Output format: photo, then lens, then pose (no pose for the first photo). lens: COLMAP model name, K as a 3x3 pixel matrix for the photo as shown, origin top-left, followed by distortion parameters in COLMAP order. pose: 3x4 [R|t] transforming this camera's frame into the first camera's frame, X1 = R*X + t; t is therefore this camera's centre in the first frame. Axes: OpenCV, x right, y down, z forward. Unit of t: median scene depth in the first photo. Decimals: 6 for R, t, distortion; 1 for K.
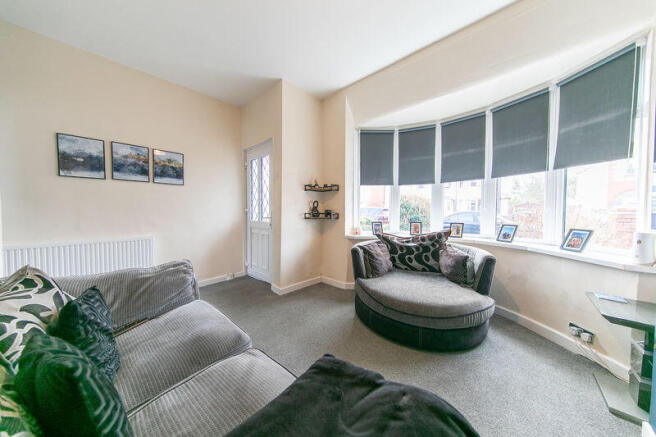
lens RADIAL K [[209.7, 0, 328.0], [0, 209.7, 218.5], [0, 0, 1]] dist [0.000555, 0.000025]
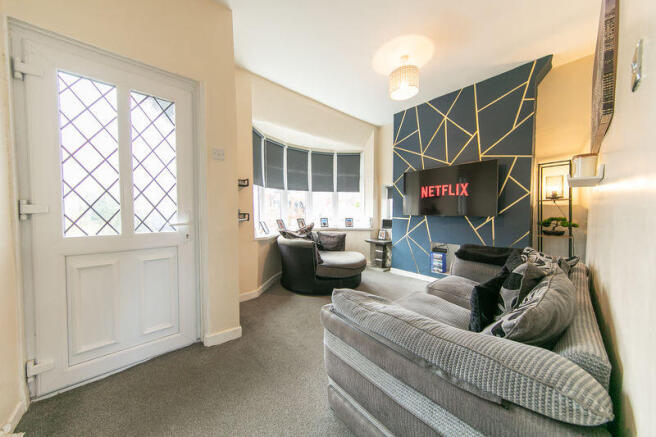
lens RADIAL K [[209.7, 0, 328.0], [0, 209.7, 218.5], [0, 0, 1]] dist [0.000555, 0.000025]
pose [[0.126689, -0.034500, 0.991342, -0.914060], [0.044114, 0.998602, 0.029115, -0.017344], [-0.990961, 0.040043, 0.128034, 0.678716]]
